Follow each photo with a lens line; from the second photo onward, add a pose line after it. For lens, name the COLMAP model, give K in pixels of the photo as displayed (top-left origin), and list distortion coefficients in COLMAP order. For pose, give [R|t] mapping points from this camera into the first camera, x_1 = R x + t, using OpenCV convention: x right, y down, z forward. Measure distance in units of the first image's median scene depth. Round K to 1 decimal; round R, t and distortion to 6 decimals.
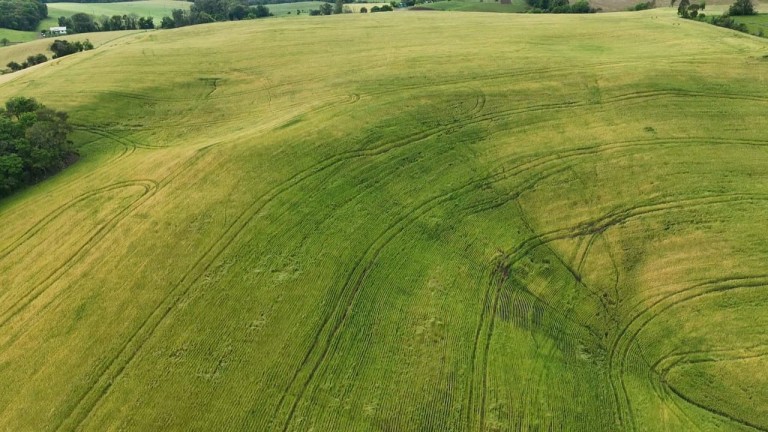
lens RADIAL K [[565.0, 0, 384.5], [0, 565.0, 213.2], [0, 0, 1]] dist [0.079657, -0.081470]
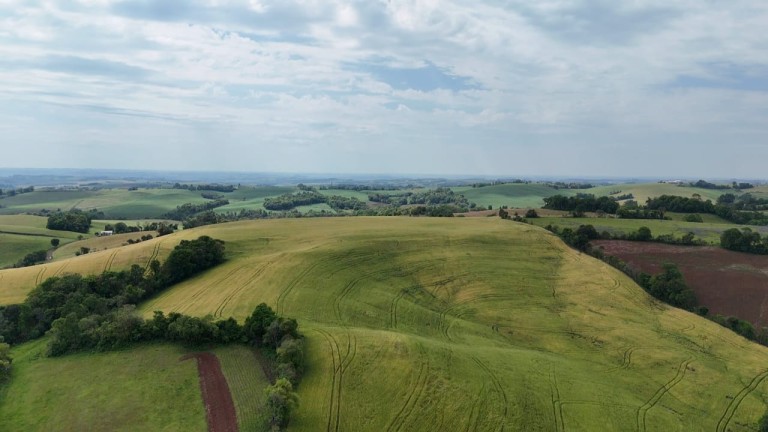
lens RADIAL K [[565.0, 0, 384.5], [0, 565.0, 213.2], [0, 0, 1]] dist [0.079657, -0.081470]
pose [[0.993062, 0.008748, 0.117265, -0.135998], [0.036089, 0.926430, -0.374733, 0.515248], [-0.111916, 0.376365, 0.919687, -1.064232]]
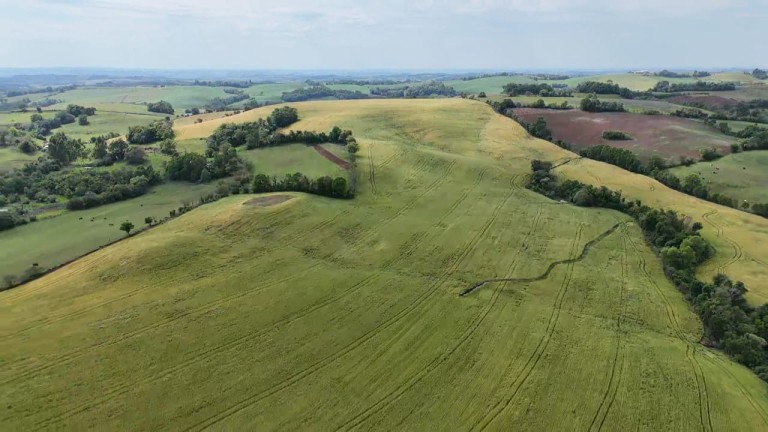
lens RADIAL K [[565.0, 0, 384.5], [0, 565.0, 213.2], [0, 0, 1]] dist [0.079657, -0.081470]
pose [[0.992923, -0.027269, 0.115586, -0.338737], [0.050631, 0.977597, -0.204306, 1.227465], [-0.107426, 0.208712, 0.972059, -2.509650]]
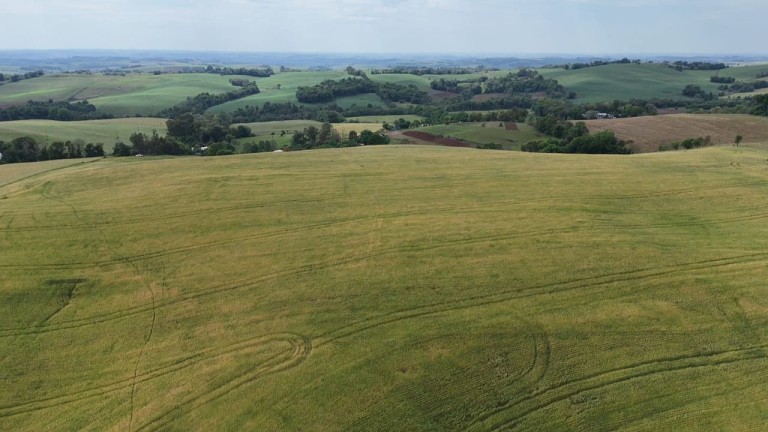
lens RADIAL K [[565.0, 0, 384.5], [0, 565.0, 213.2], [0, 0, 1]] dist [0.079657, -0.081470]
pose [[0.999924, 0.006684, 0.010406, 0.016681], [-0.004692, 0.983506, -0.180815, -0.225561], [-0.011443, 0.180752, 0.983462, 0.454729]]
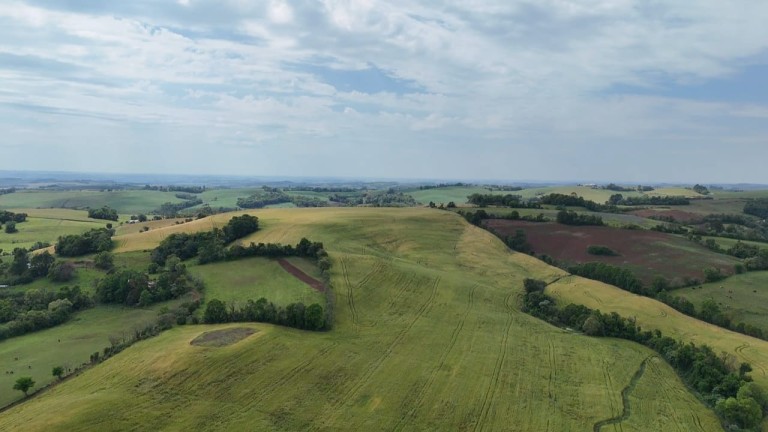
lens RADIAL K [[565.0, 0, 384.5], [0, 565.0, 213.2], [0, 0, 1]] dist [0.079657, -0.081470]
pose [[0.979734, 0.007767, 0.200154, -0.390866], [0.069410, 0.924171, -0.375619, 1.078763], [-0.187894, 0.381899, 0.904903, -2.205256]]
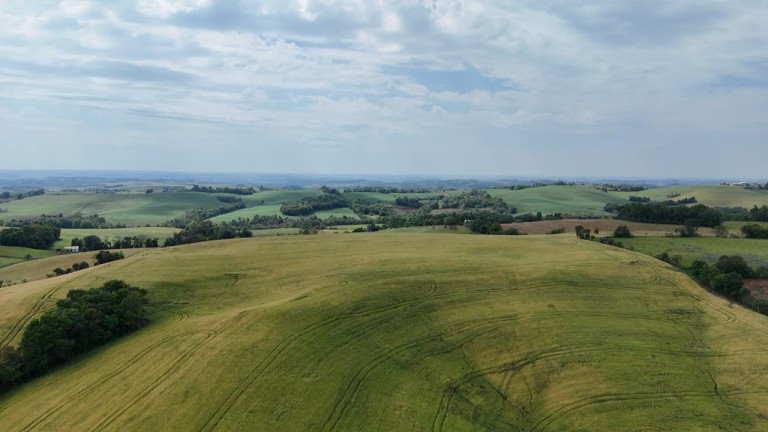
lens RADIAL K [[565.0, 0, 384.5], [0, 565.0, 213.2], [0, 0, 1]] dist [0.079657, -0.081470]
pose [[0.997743, 0.011023, 0.066244, -0.046111], [0.014852, 0.925789, -0.377748, 0.160189], [-0.065491, 0.377879, 0.923536, -0.351276]]
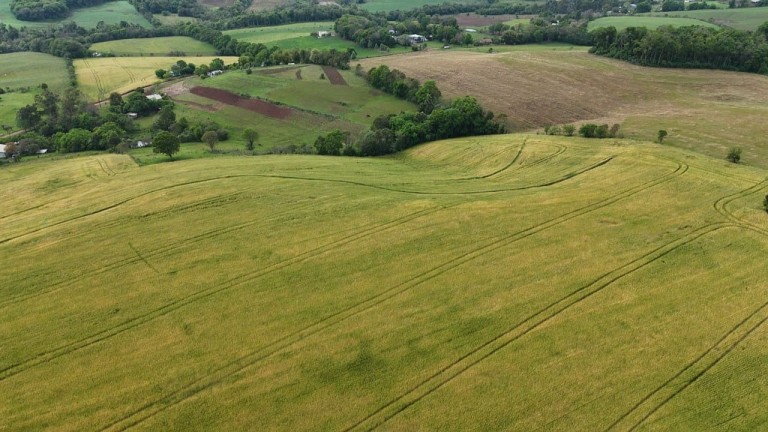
lens RADIAL K [[565.0, 0, 384.5], [0, 565.0, 213.2], [0, 0, 1]] dist [0.079657, -0.081470]
pose [[0.921970, -0.160158, 0.352592, -0.019522], [0.159650, 0.986695, 0.030730, -0.639424], [-0.352823, 0.027959, 0.935272, 0.957865]]
